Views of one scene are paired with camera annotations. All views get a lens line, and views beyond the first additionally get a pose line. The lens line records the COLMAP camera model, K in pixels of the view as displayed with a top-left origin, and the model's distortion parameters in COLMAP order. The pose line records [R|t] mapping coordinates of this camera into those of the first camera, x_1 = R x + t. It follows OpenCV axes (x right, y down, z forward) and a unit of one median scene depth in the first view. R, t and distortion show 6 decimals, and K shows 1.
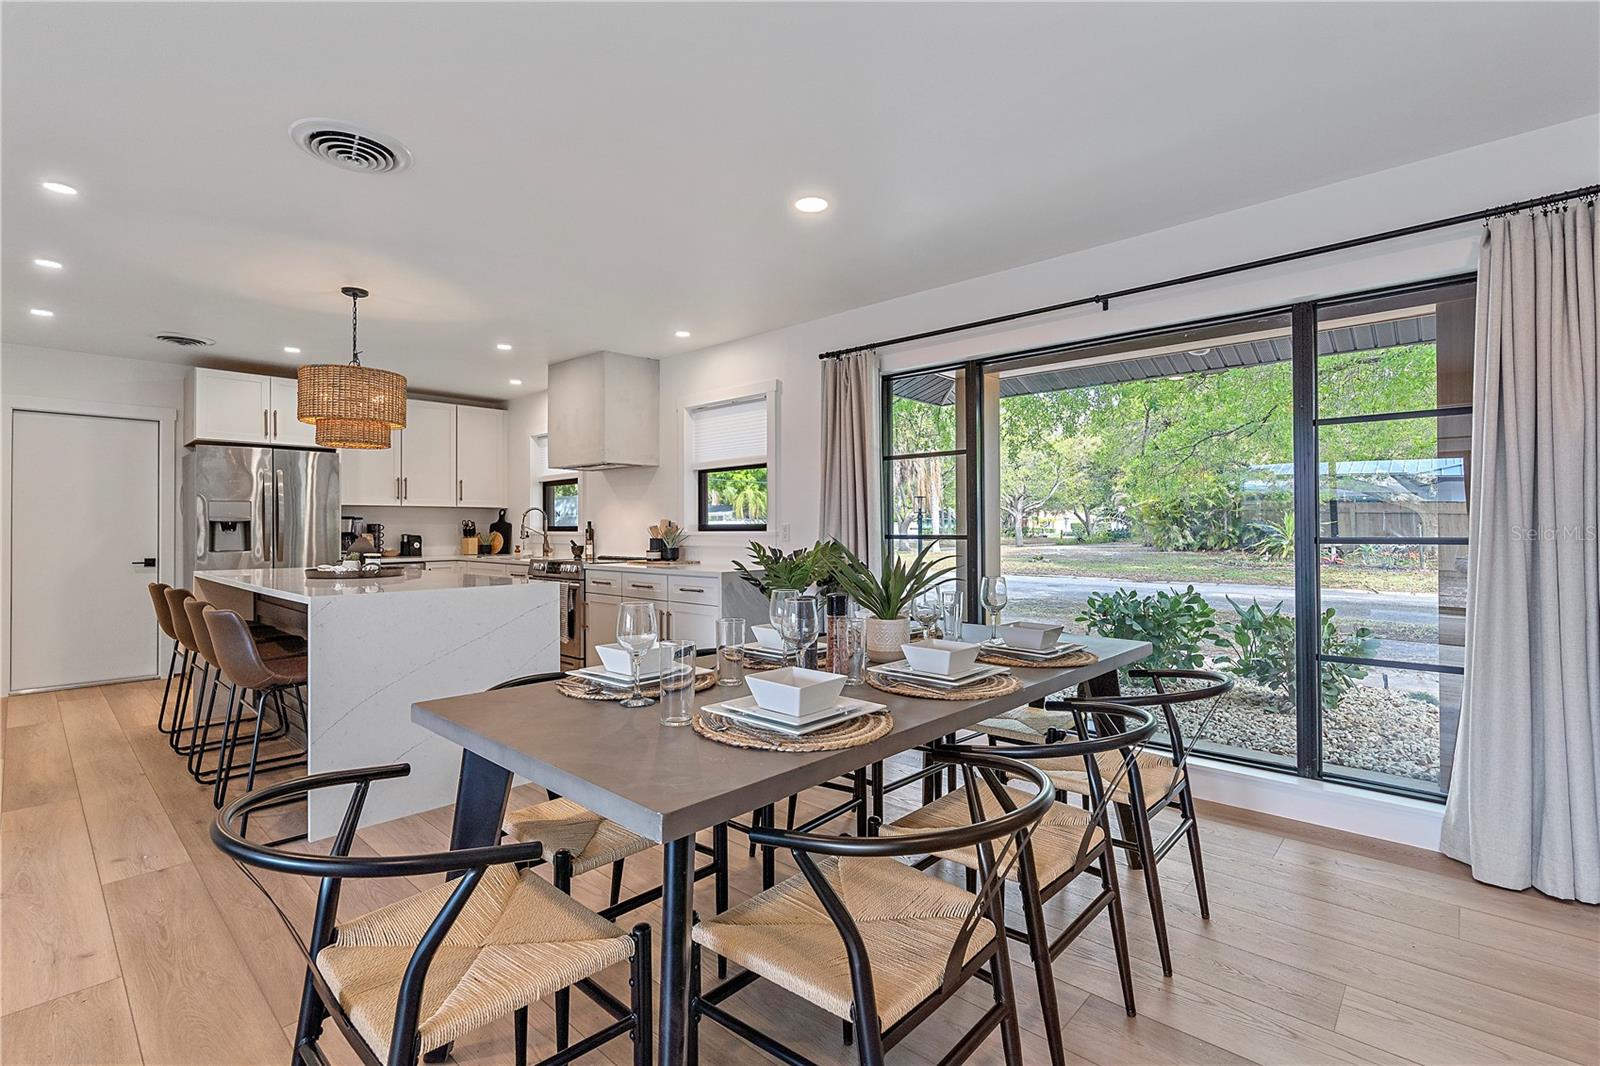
lens RADIAL K [[726.8, 0, 798.8], [0, 726.8, 525.1], [0, 0, 1]] dist [-0.003085, 0.000064]
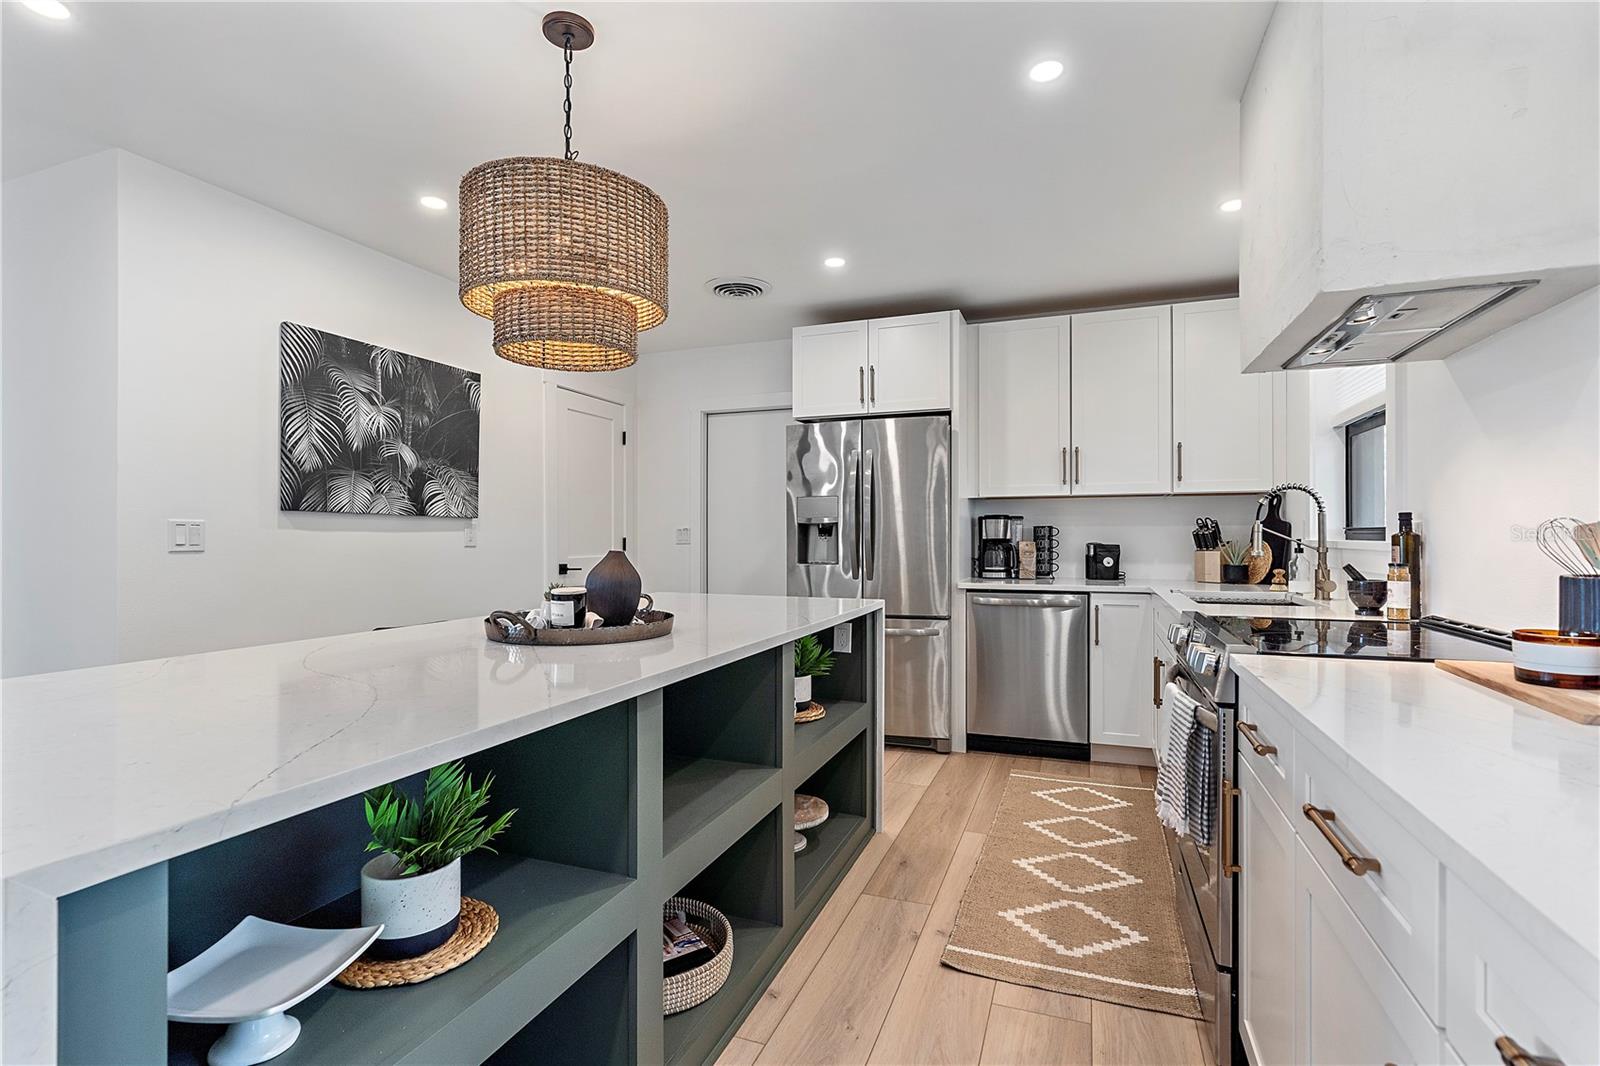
lens RADIAL K [[754.5, 0, 802.2], [0, 754.5, 534.0], [0, 0, 1]] dist [-0.001645, -0.000036]
pose [[0.373656, 0.000775, -0.927567, -0.071893], [0.005427, 0.999981, 0.003022, 0.003005], [0.927552, -0.006164, 0.373644, 0.699194]]
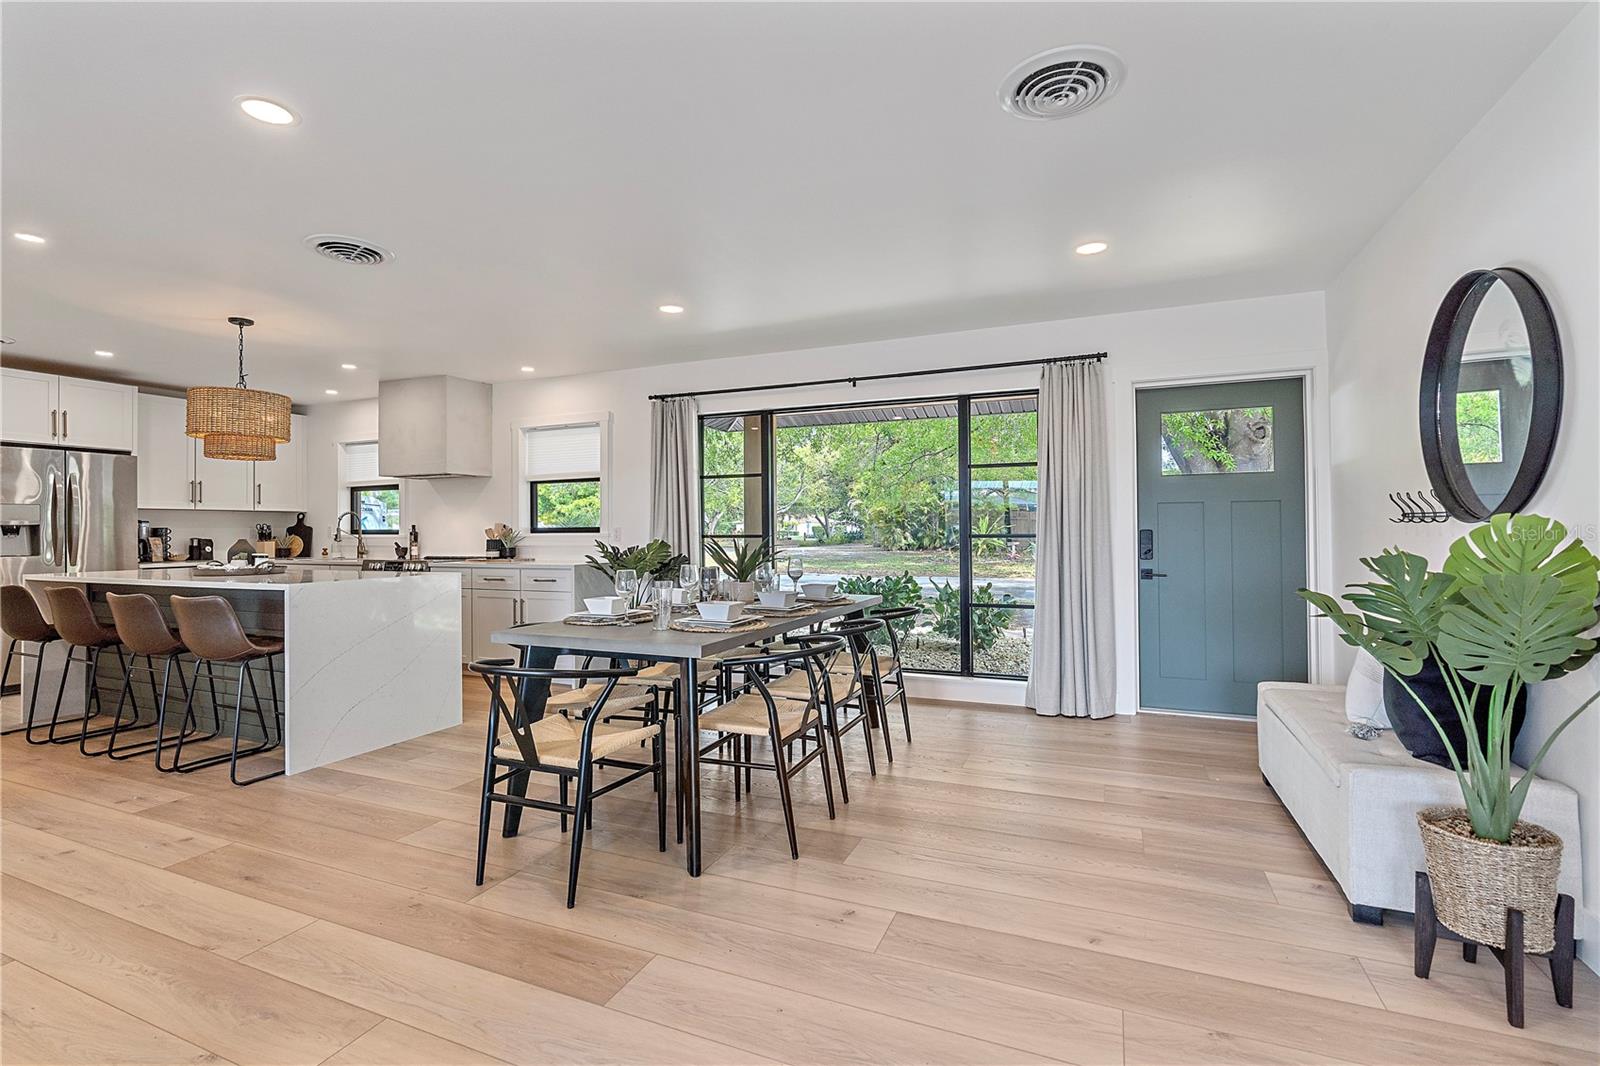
lens RADIAL K [[726.8, 0, 798.8], [0, 726.8, 525.1], [0, 0, 1]] dist [-0.003085, 0.000064]
pose [[0.942564, -0.000523, 0.334024, -0.126068], [0.002059, 0.999989, -0.004243, 0.000991], [-0.334018, 0.004687, 0.942555, -0.255251]]
